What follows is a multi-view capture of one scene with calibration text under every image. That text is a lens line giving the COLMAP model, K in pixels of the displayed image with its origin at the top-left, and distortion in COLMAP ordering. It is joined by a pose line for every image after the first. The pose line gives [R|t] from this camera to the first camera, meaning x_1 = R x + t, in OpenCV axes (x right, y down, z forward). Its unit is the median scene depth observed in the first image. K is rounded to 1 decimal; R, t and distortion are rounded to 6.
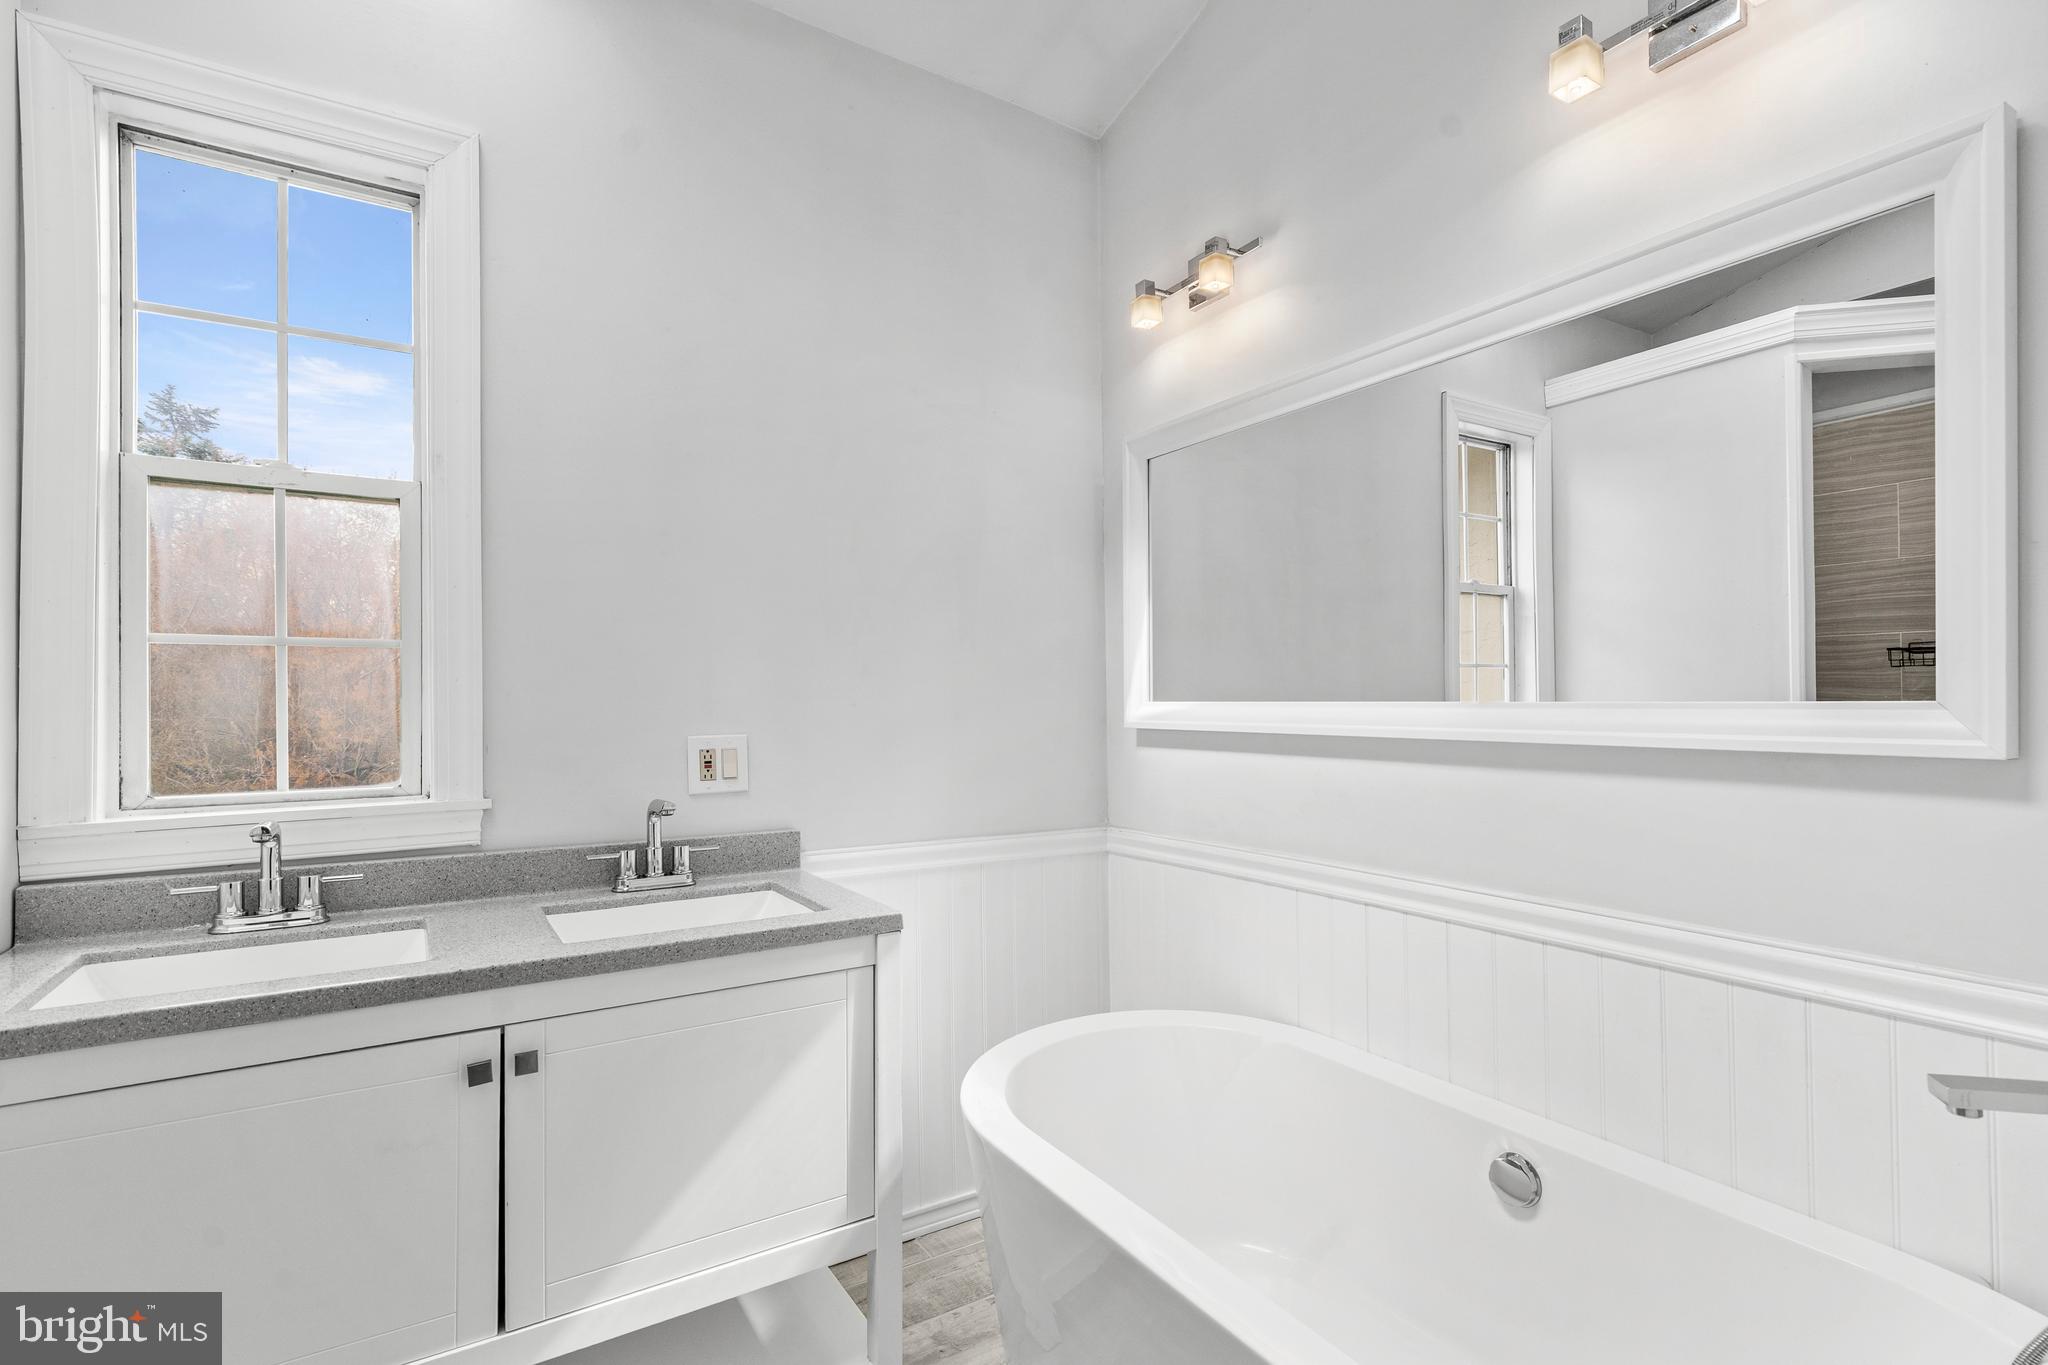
lens RADIAL K [[955.3, 0, 1033.2], [0, 955.3, 682.3], [0, 0, 1]] dist [-0.002818, 0.001207]
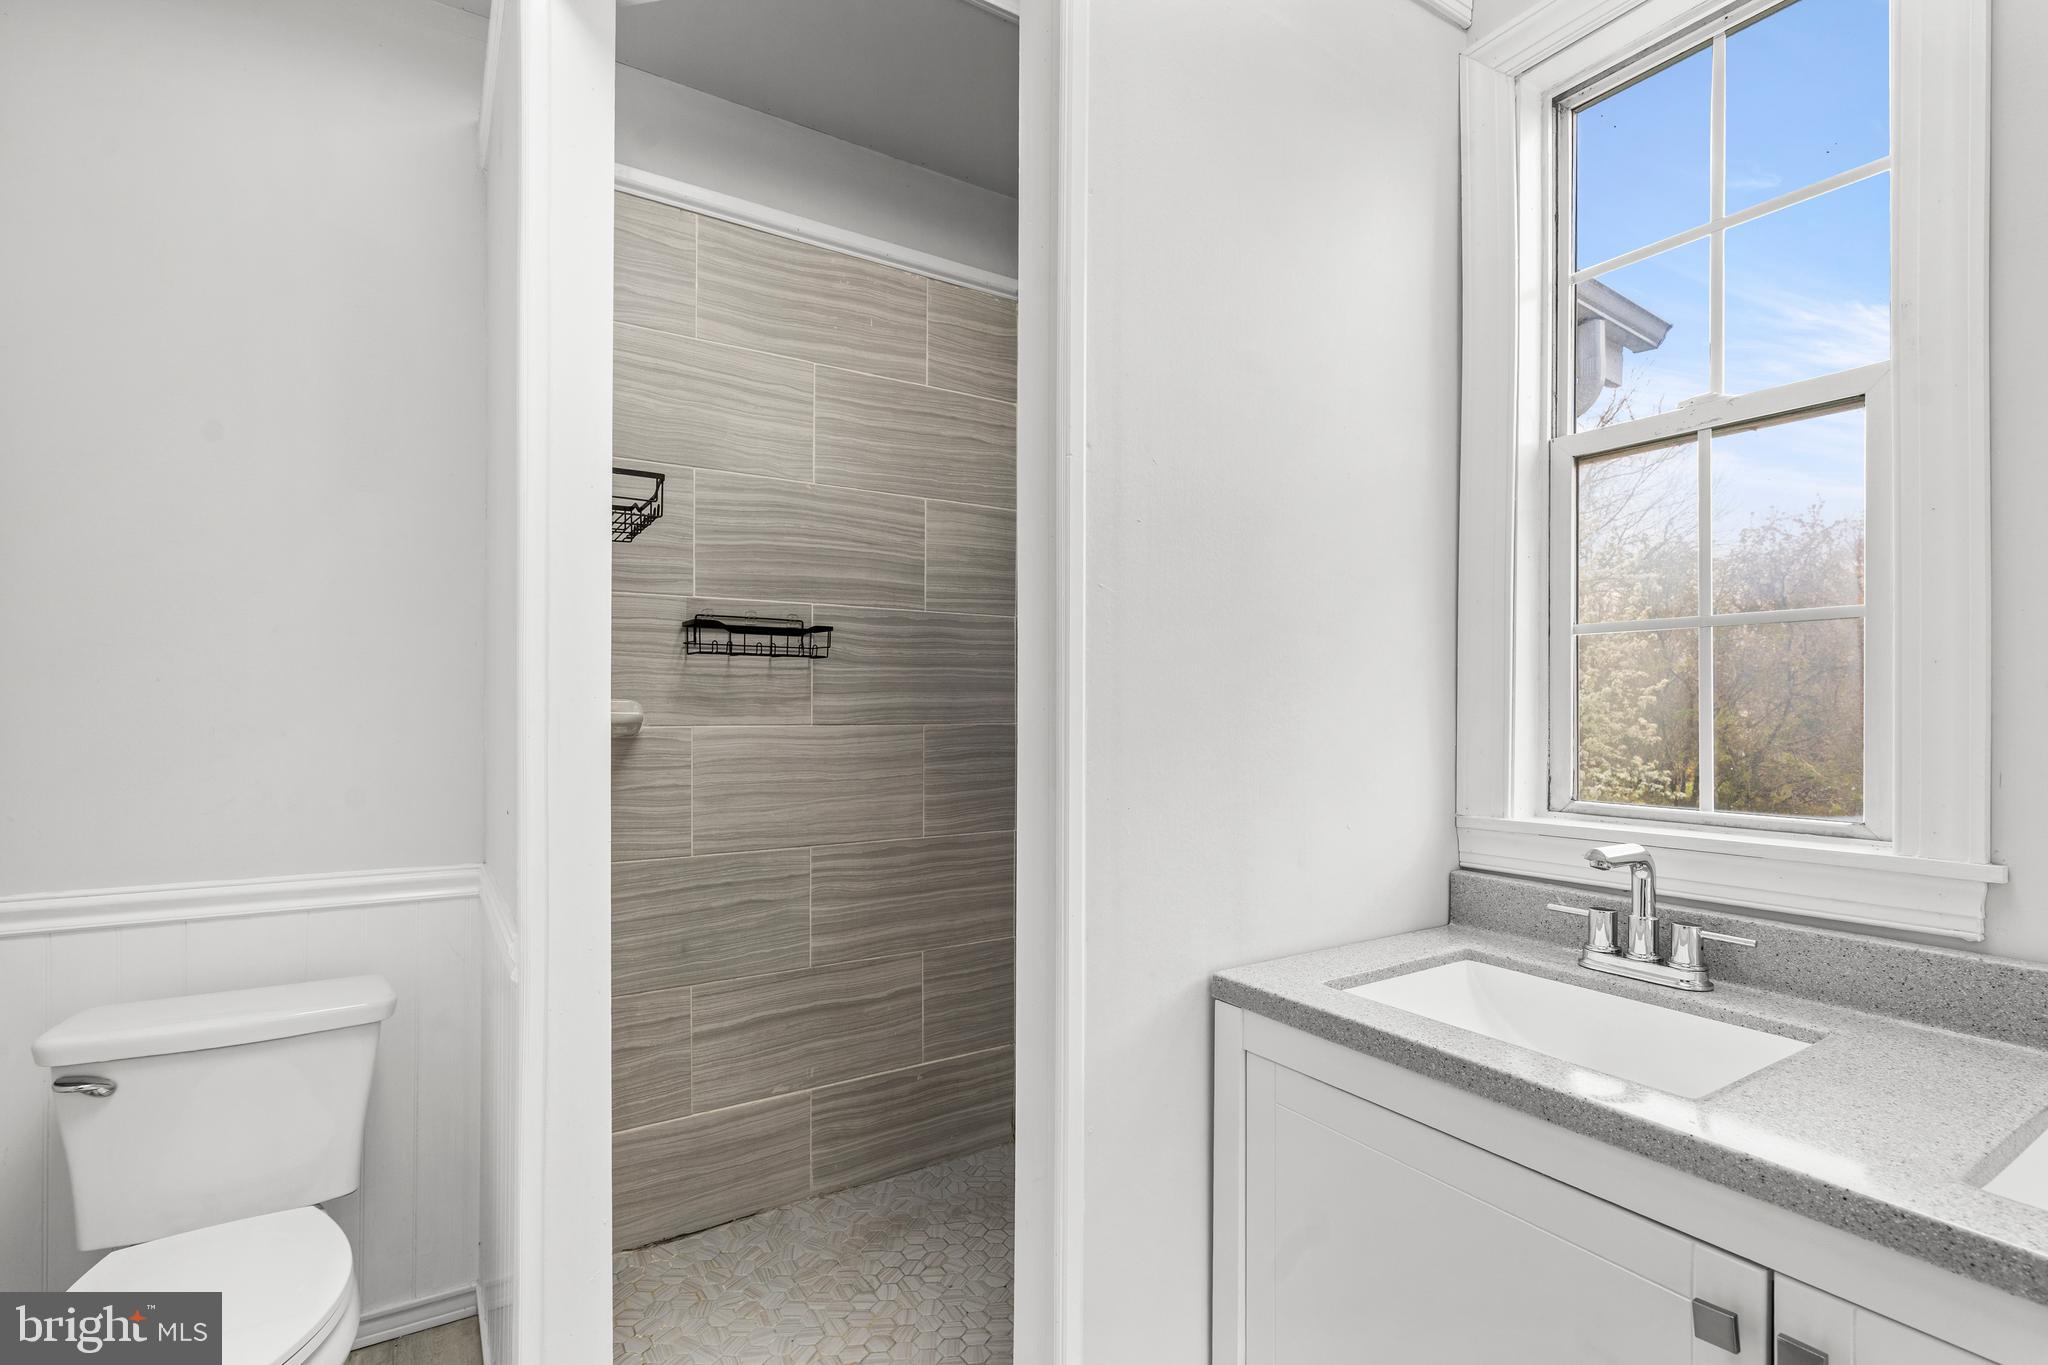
lens RADIAL K [[955.3, 0, 1018.5], [0, 955.3, 701.0], [0, 0, 1]] dist [-0.002818, 0.001207]
pose [[0.024094, -0.000959, -0.999709, -0.007805], [0.008378, 0.999965, -0.000758, 0.020265], [0.999675, -0.008357, 0.024101, 0.453354]]
